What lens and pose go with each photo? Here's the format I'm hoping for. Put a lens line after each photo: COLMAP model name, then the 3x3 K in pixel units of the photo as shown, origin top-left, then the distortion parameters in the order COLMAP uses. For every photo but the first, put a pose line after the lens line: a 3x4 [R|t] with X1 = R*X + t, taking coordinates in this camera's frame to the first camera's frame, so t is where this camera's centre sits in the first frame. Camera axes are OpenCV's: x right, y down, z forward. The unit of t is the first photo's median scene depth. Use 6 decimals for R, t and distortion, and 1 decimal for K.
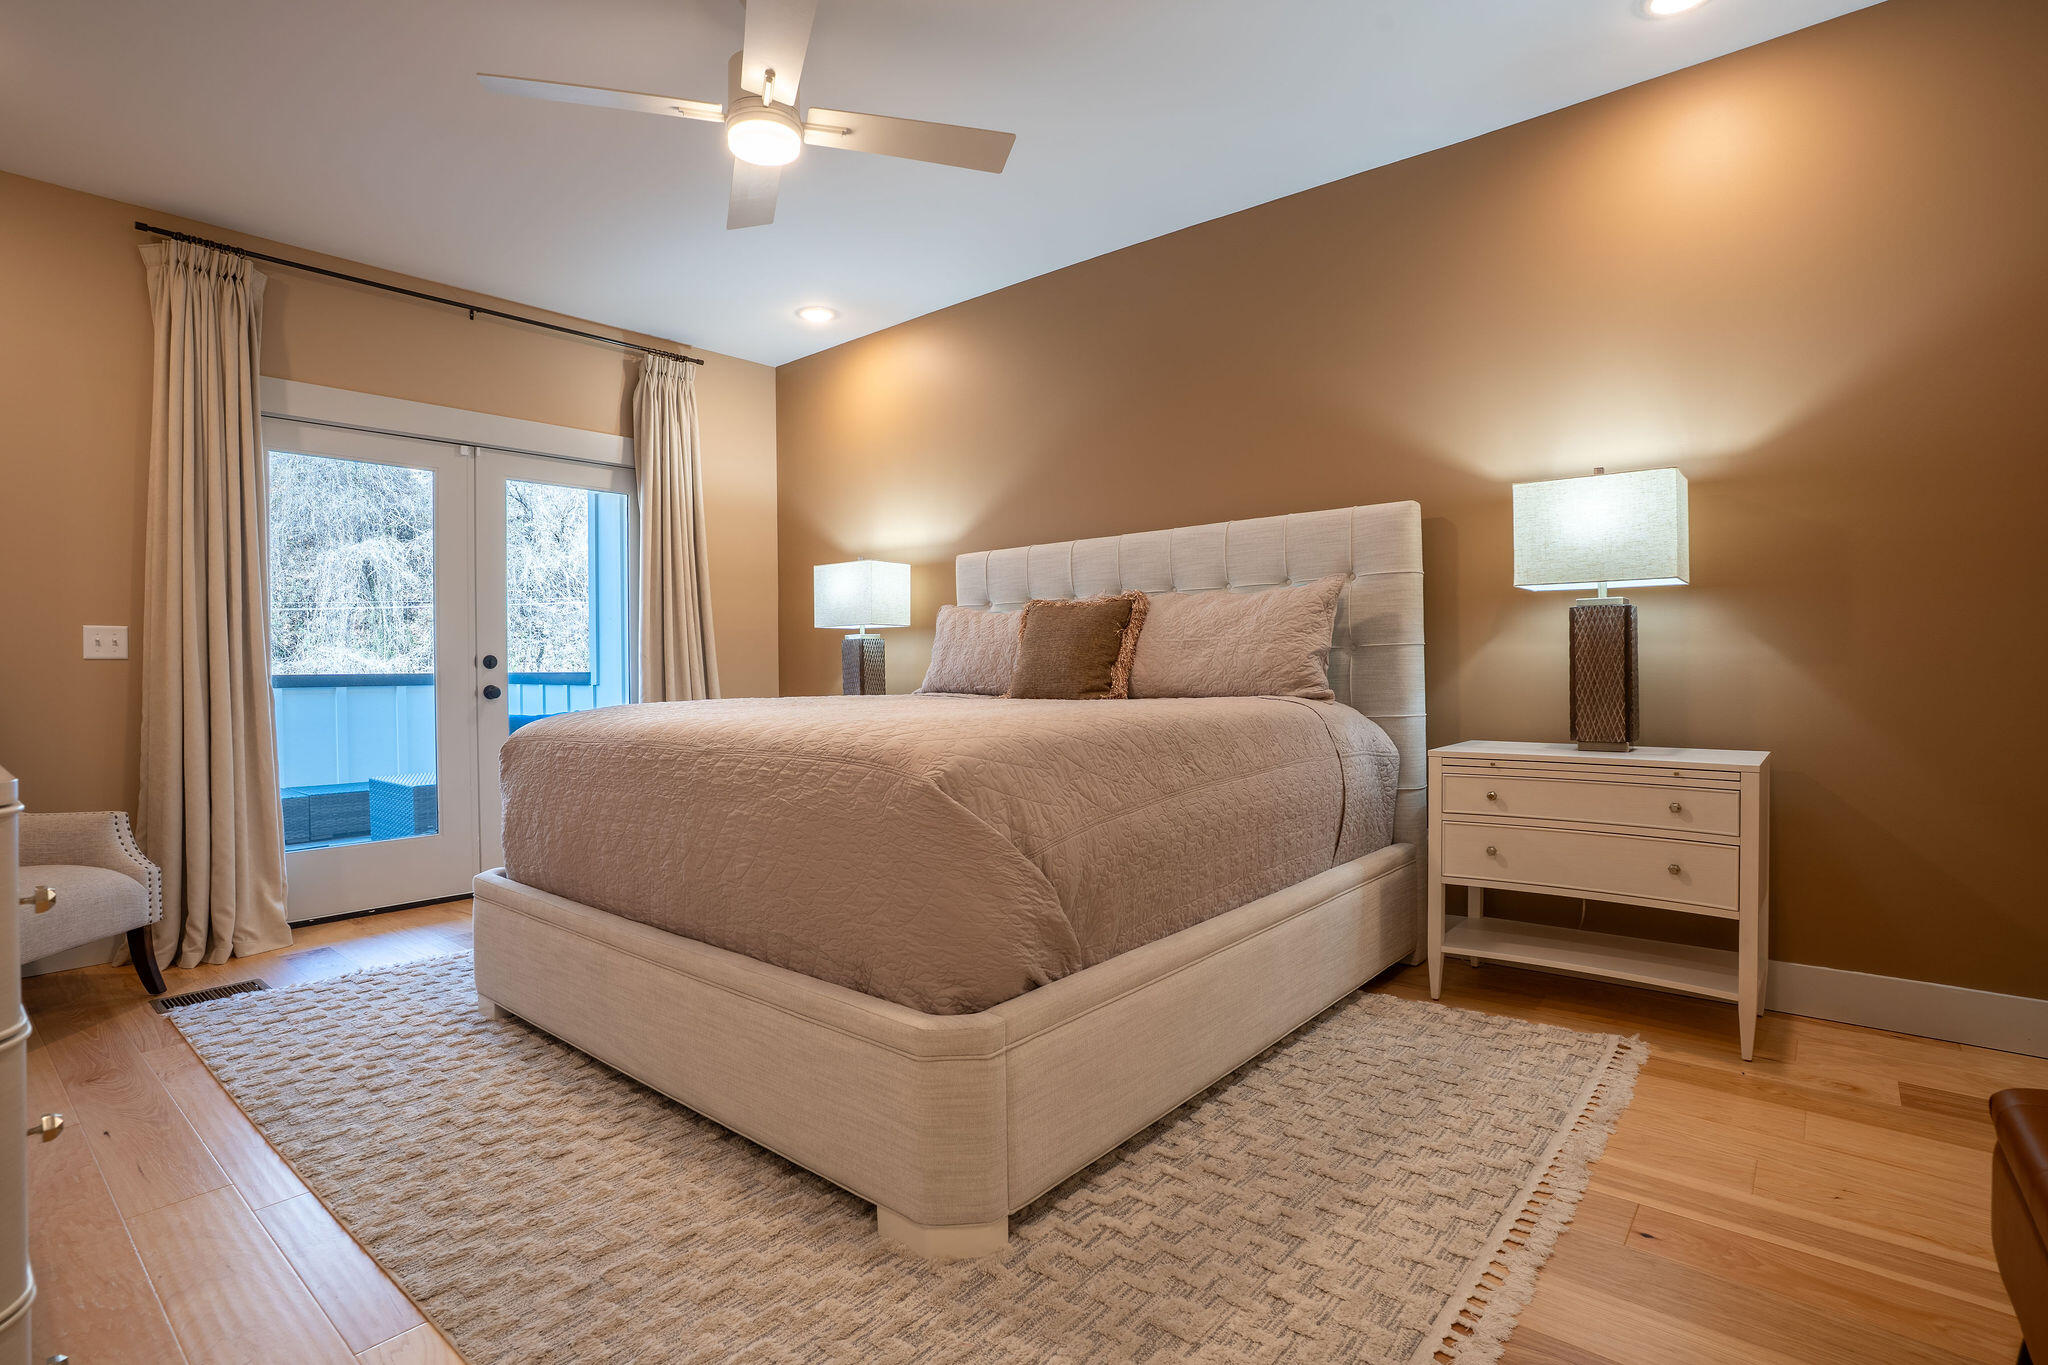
lens RADIAL K [[1008.0, 0, 1017.1], [0, 1008.0, 675.5], [0, 0, 1]] dist [-0.075077, 0.033580]
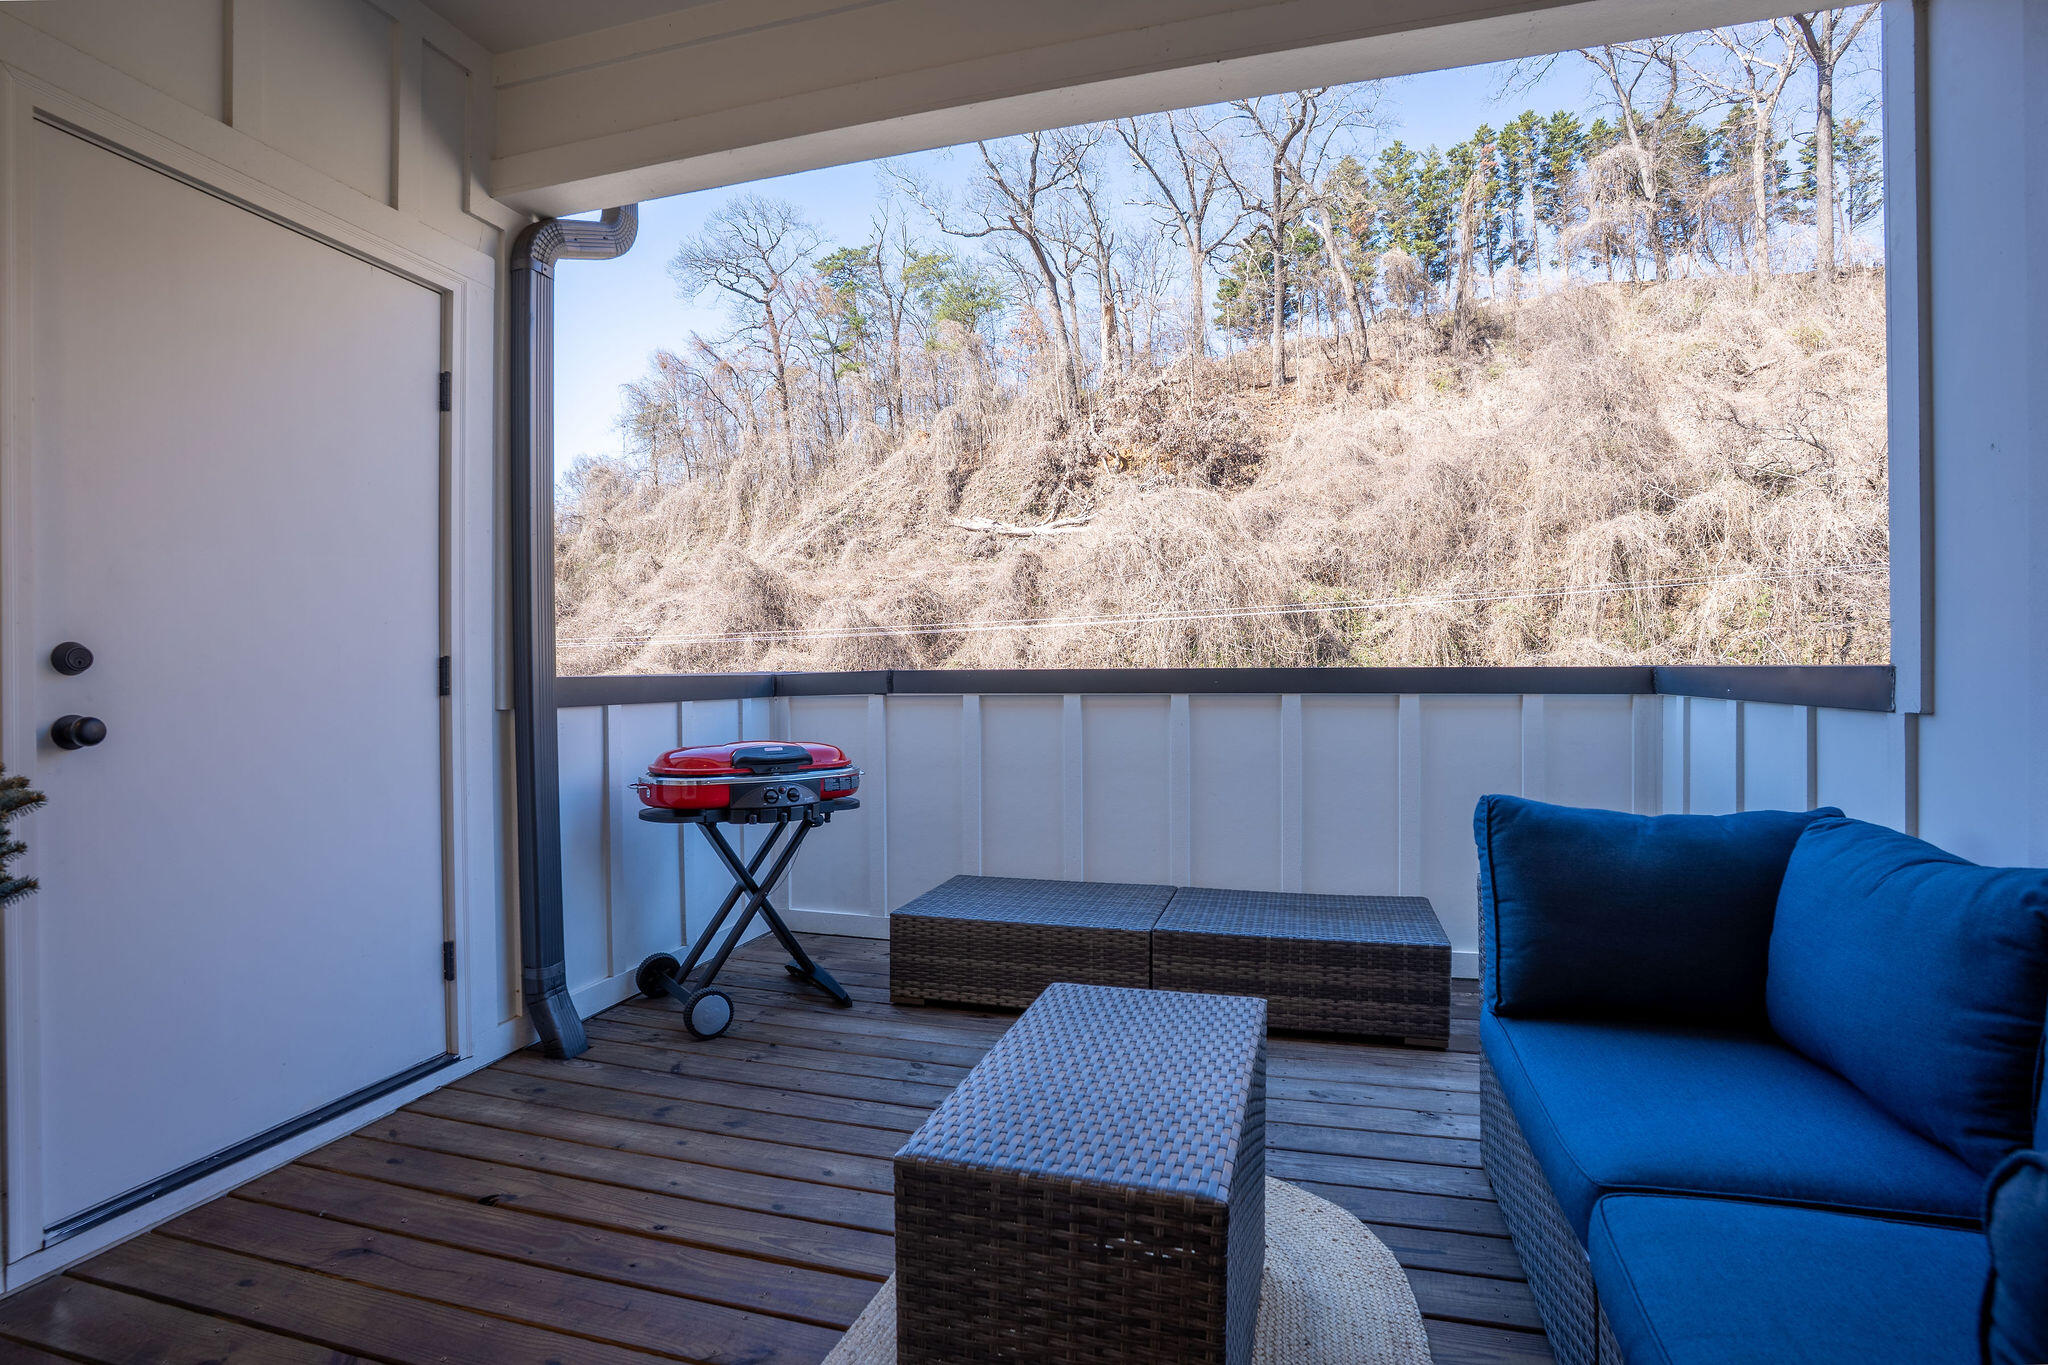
lens RADIAL K [[1008.0, 0, 1013.1], [0, 1008.0, 680.0], [0, 0, 1]] dist [-0.075077, 0.033580]
pose [[0.395947, 0.016169, -0.918131, -0.058365], [-0.005571, 0.999869, 0.015206, -0.000437], [0.918257, -0.000906, 0.395985, 0.139949]]
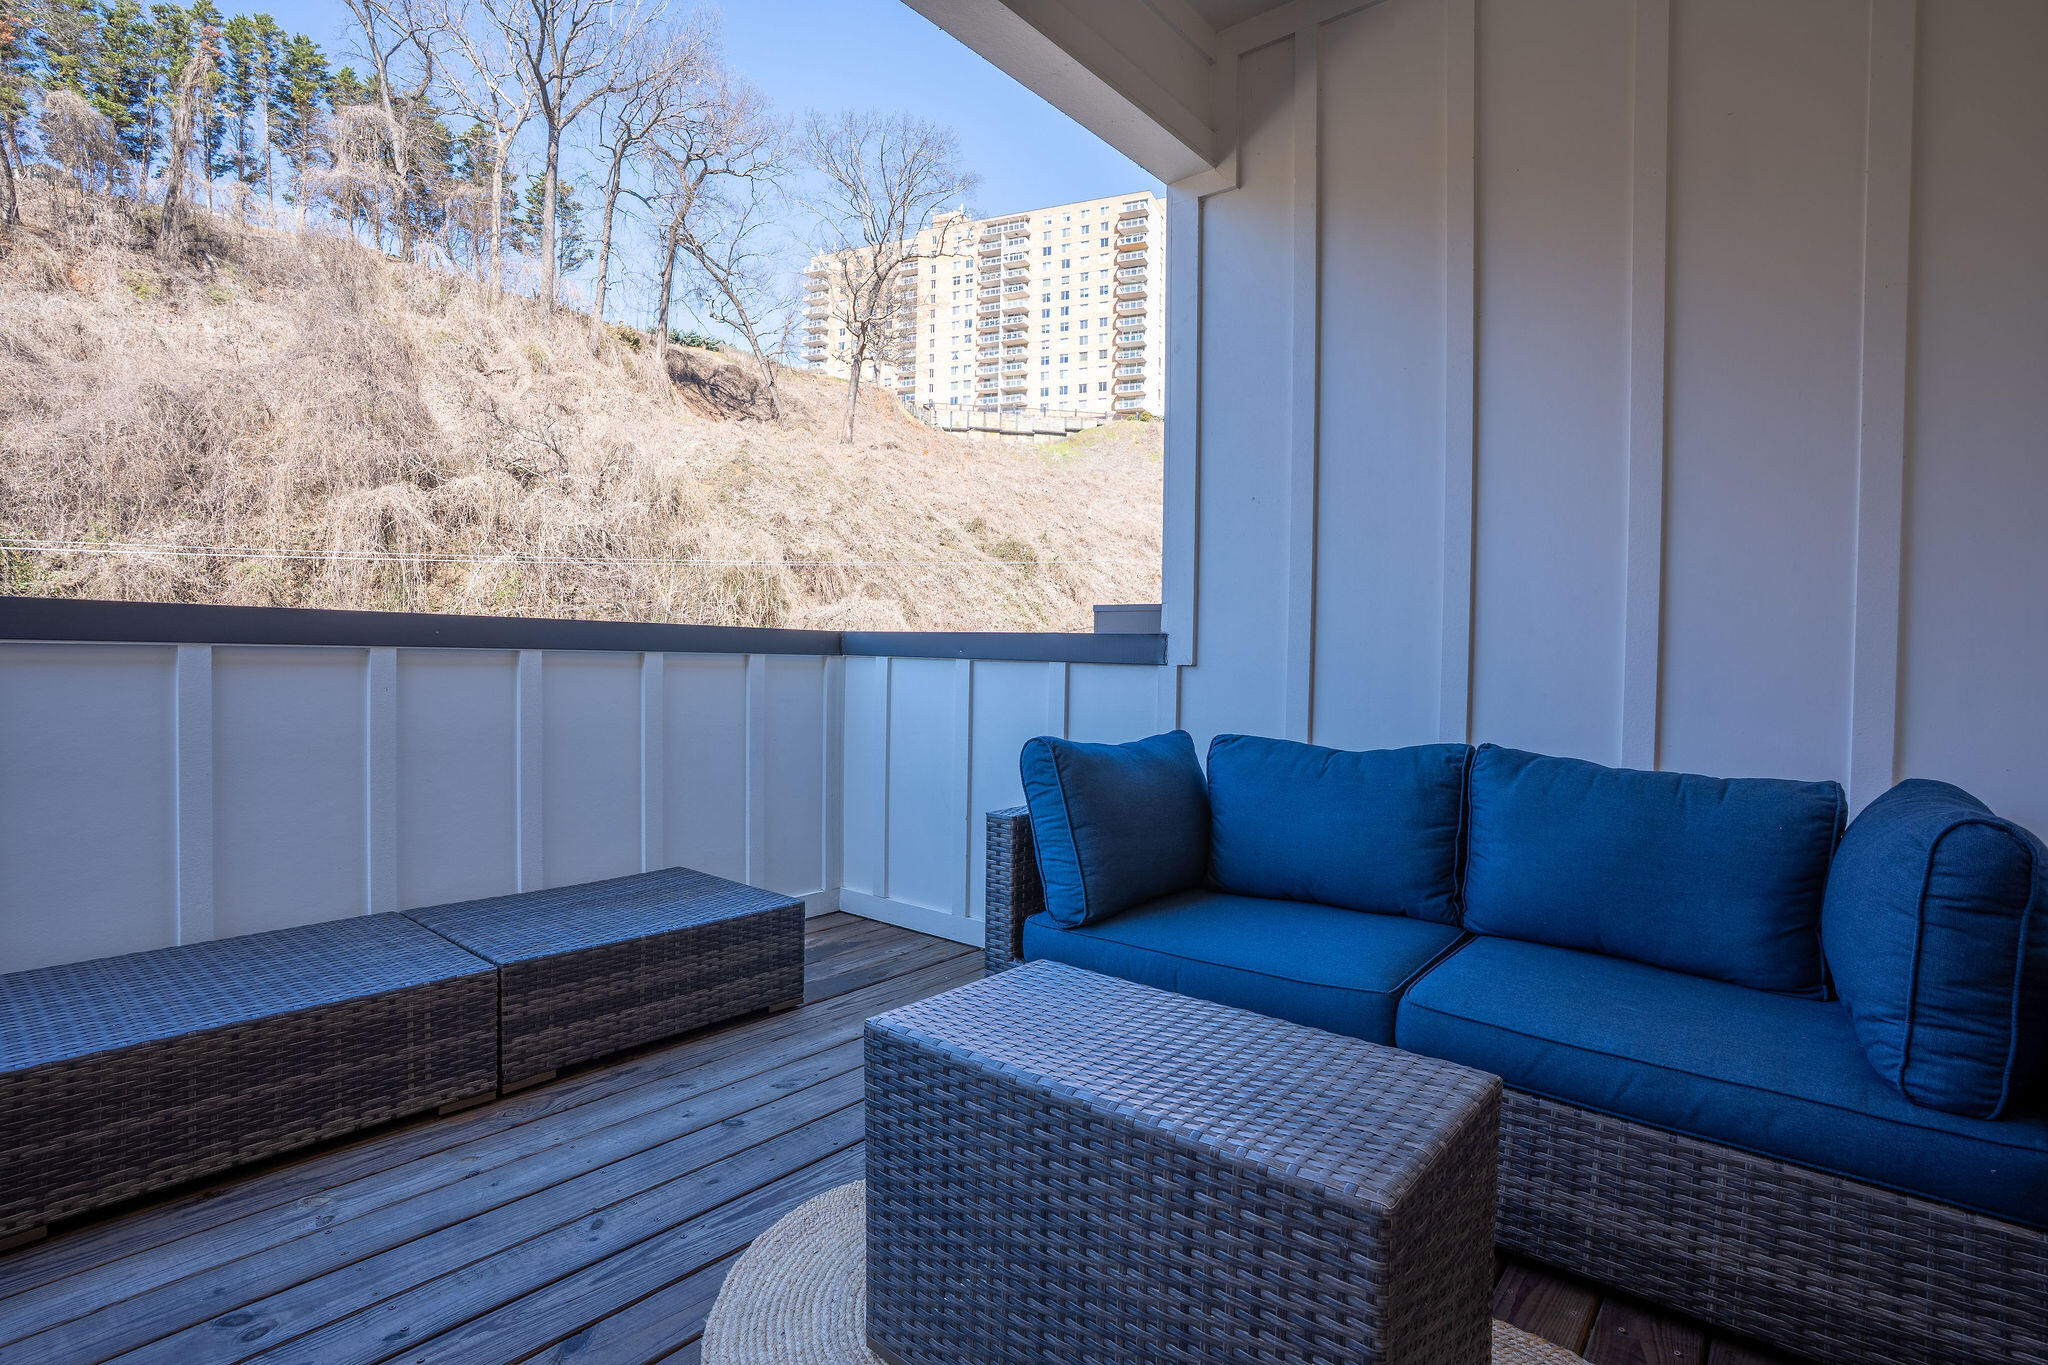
lens RADIAL K [[1008.0, 0, 998.7], [0, 1008.0, 675.7], [0, 0, 1]] dist [-0.075077, 0.033580]
pose [[0.999395, 0.034237, -0.006175, -0.102707], [-0.034163, 0.999348, 0.011705, 0.002263], [0.006572, -0.011487, 0.999912, 0.122677]]
